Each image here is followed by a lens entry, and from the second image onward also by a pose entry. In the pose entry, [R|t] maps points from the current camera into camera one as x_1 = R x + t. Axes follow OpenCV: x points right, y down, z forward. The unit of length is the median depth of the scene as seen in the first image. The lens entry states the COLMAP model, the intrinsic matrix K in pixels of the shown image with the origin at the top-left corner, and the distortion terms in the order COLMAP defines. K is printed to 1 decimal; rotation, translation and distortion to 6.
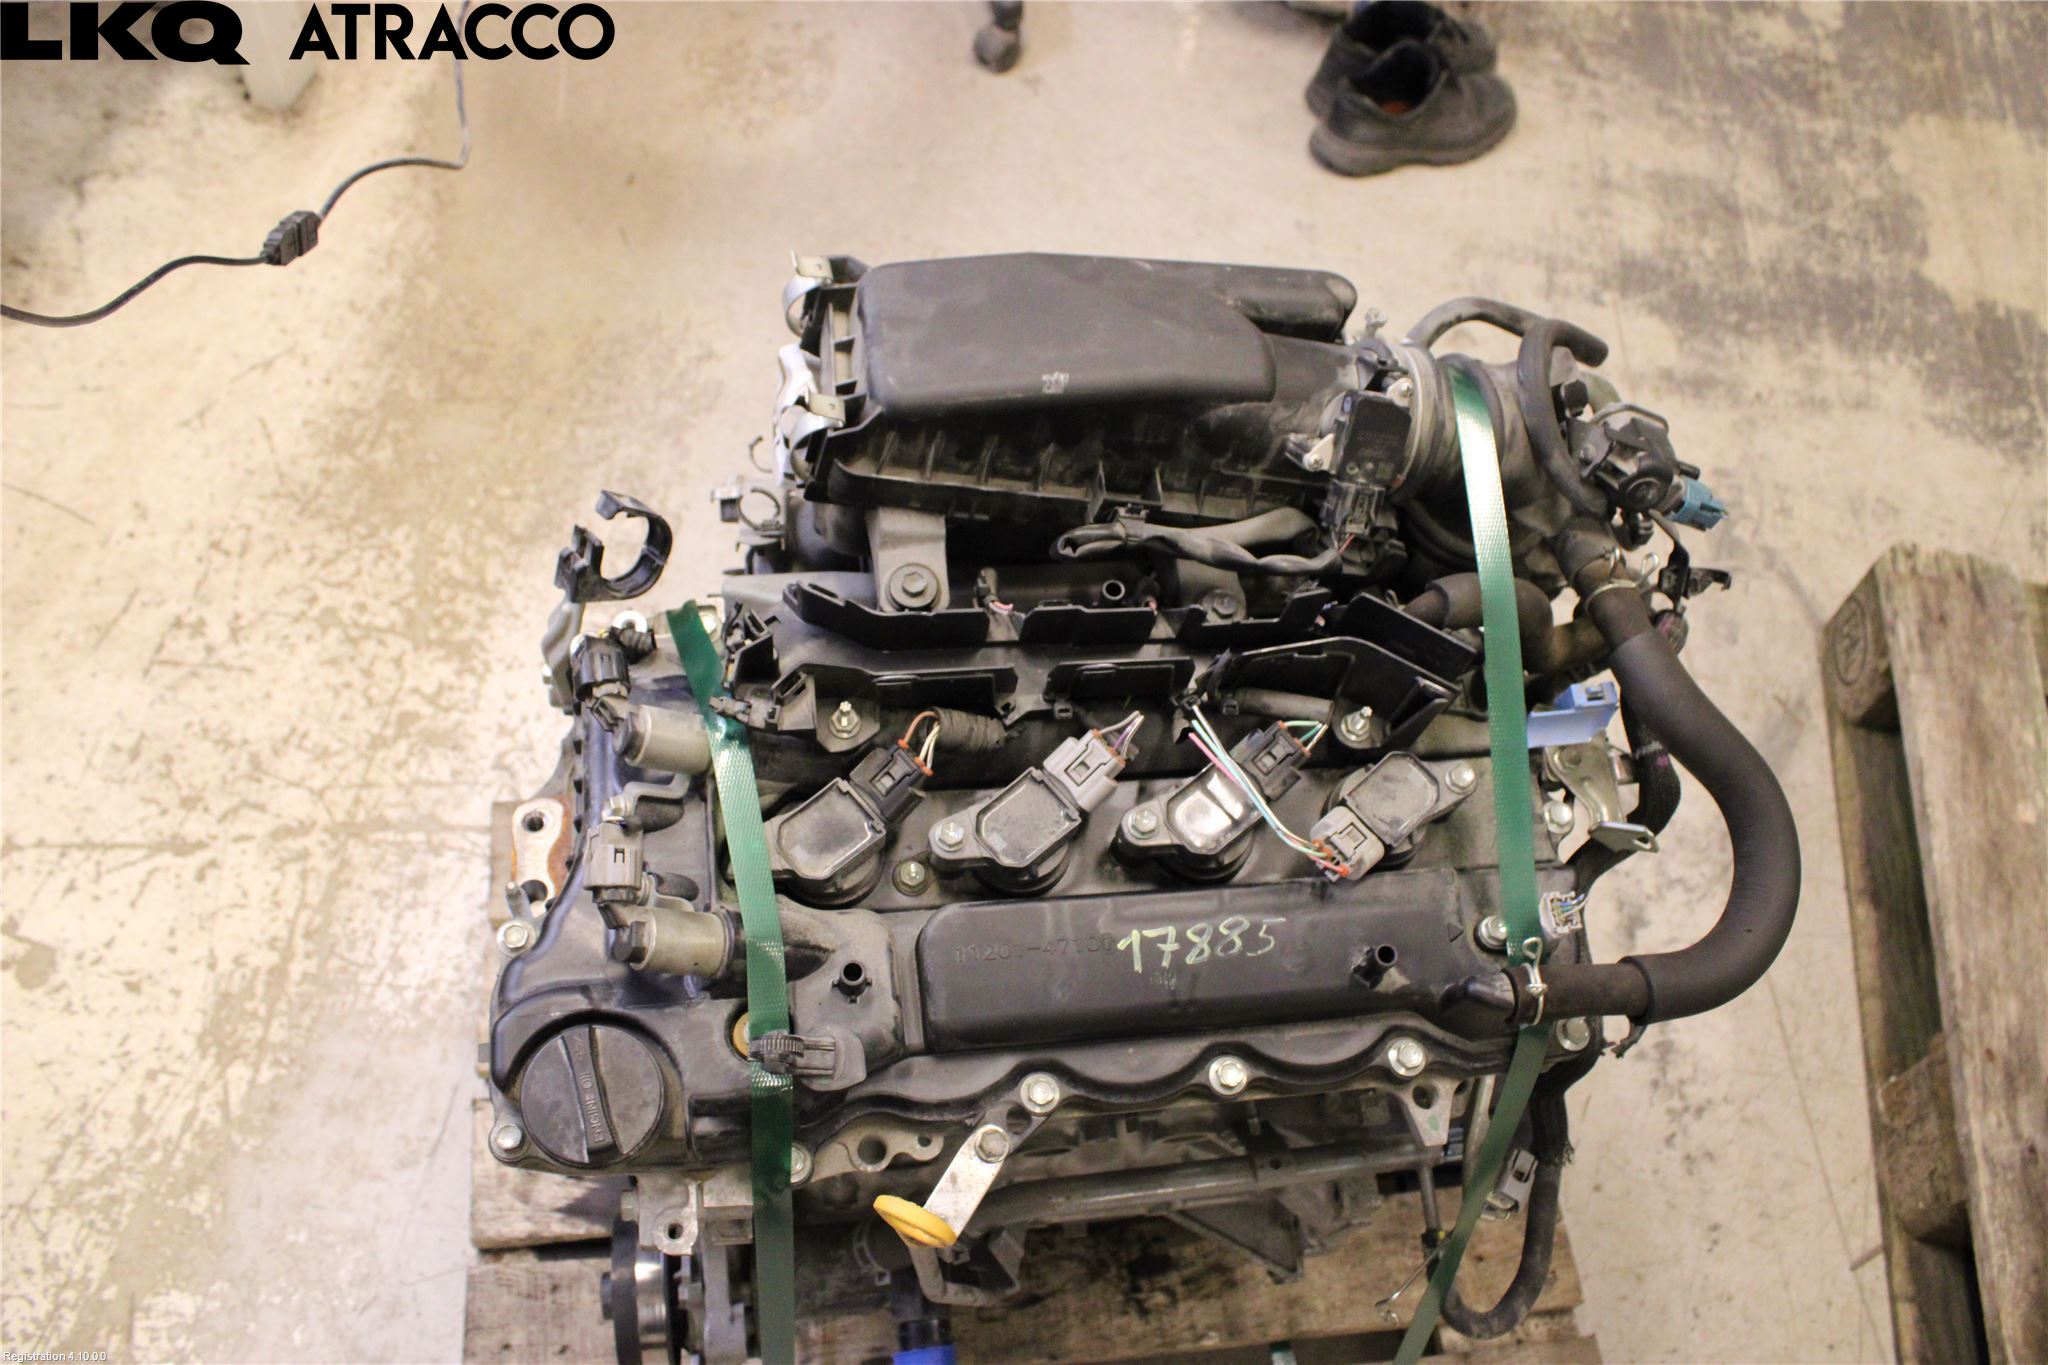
lens RADIAL K [[1691.7, 0, 1037.8], [0, 1691.7, 670.3], [0, 0, 1]] dist [-0.169977, 0.146973]
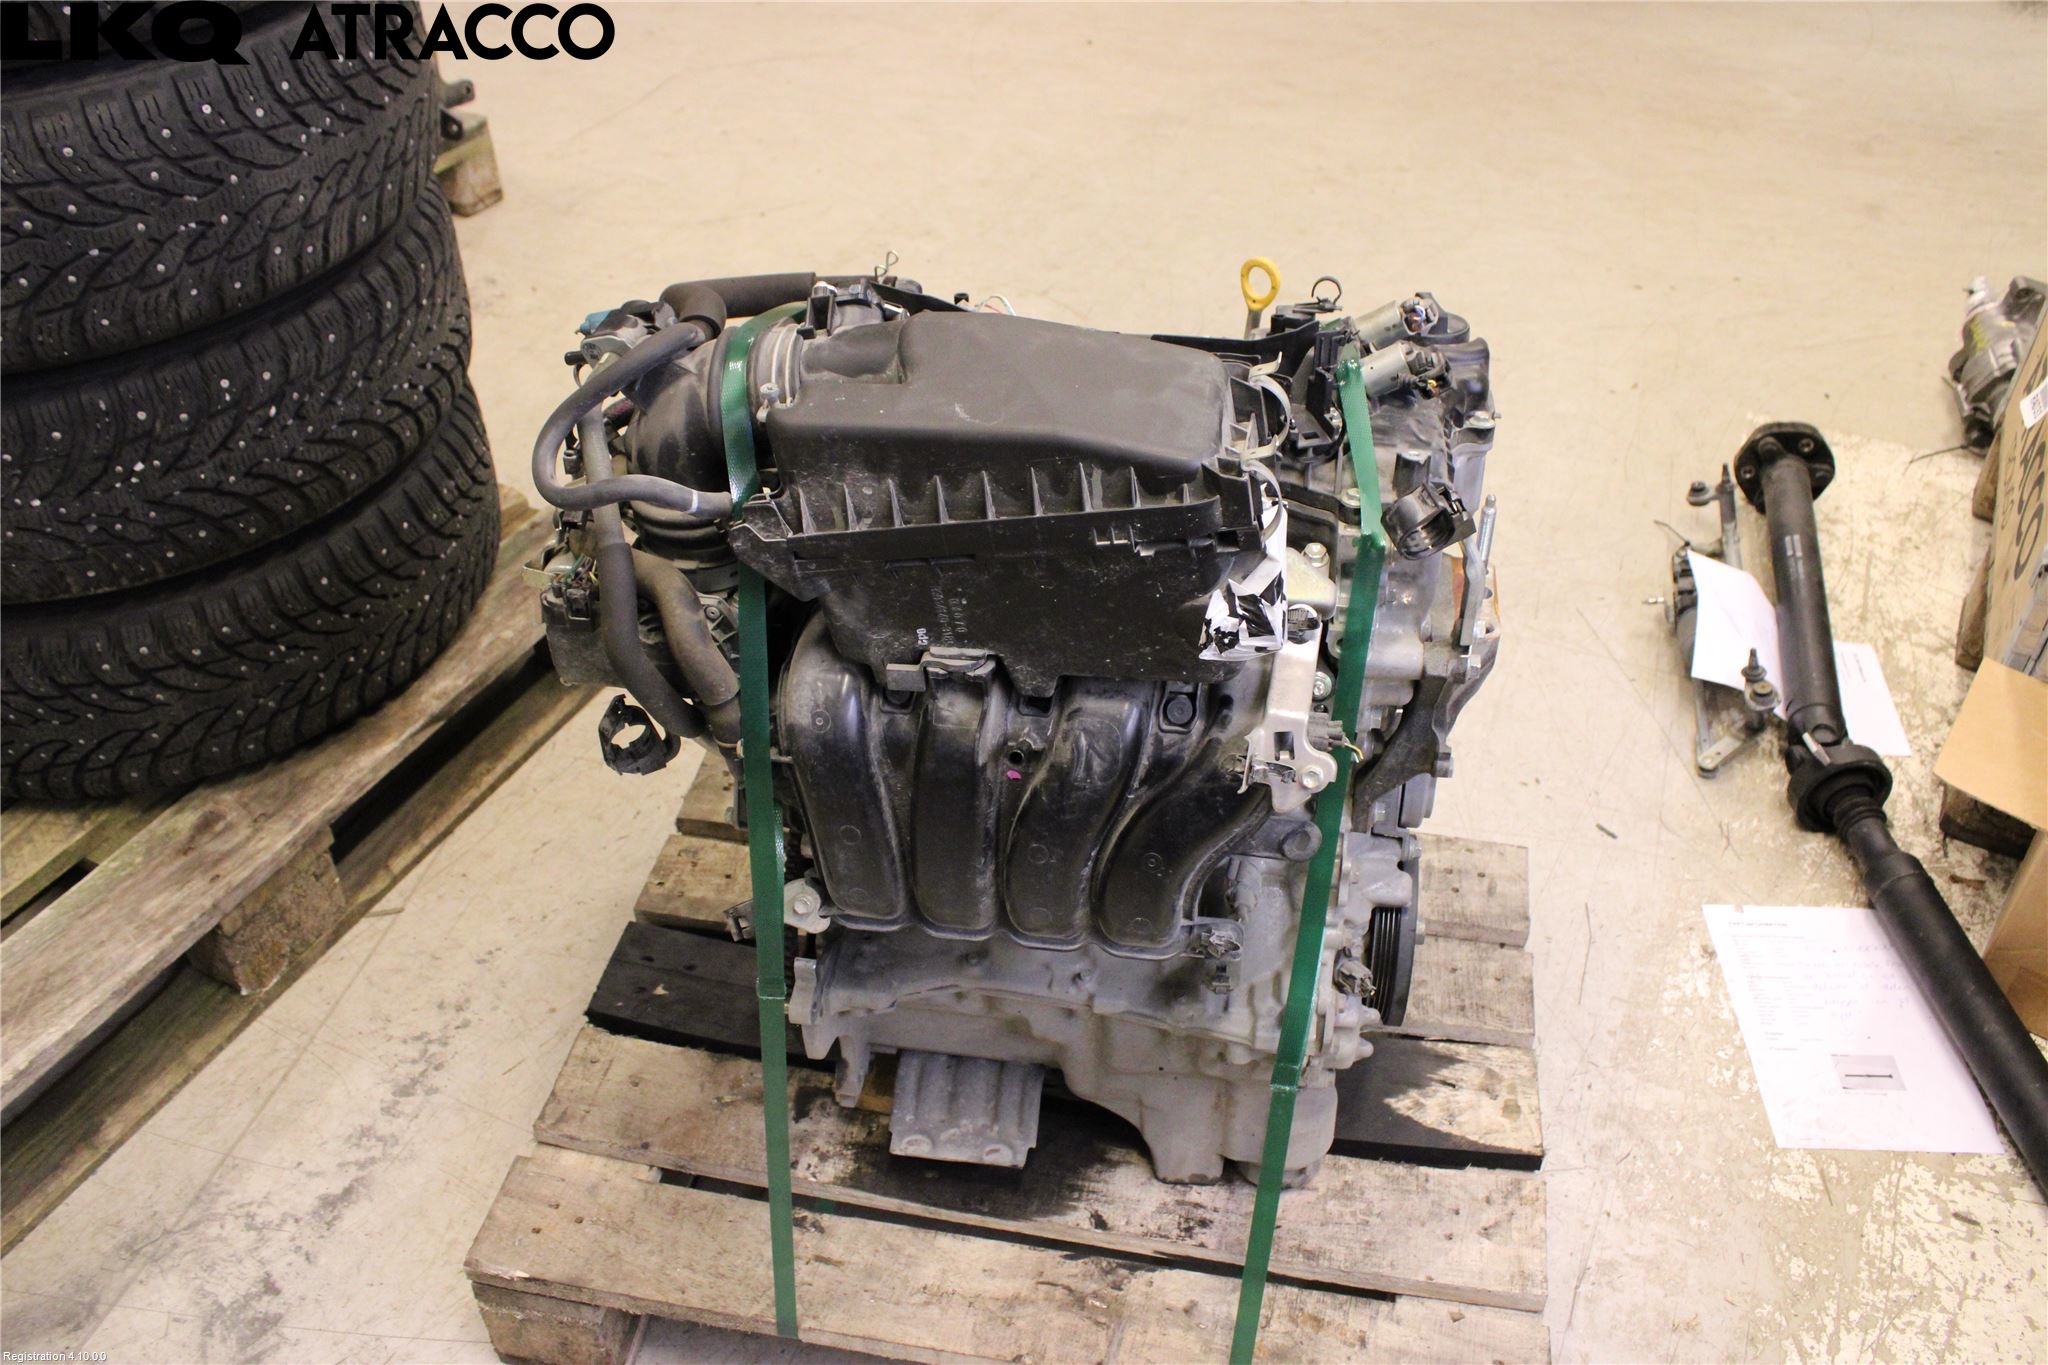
lens RADIAL K [[1691.7, 0, 1037.8], [0, 1691.7, 670.3], [0, 0, 1]] dist [-0.169977, 0.146973]
pose [[-0.954627, -0.245150, 0.169082, -0.096785], [0.191279, -0.069579, 0.979066, -0.614188], [-0.228253, 0.966985, 0.113314, 0.479221]]
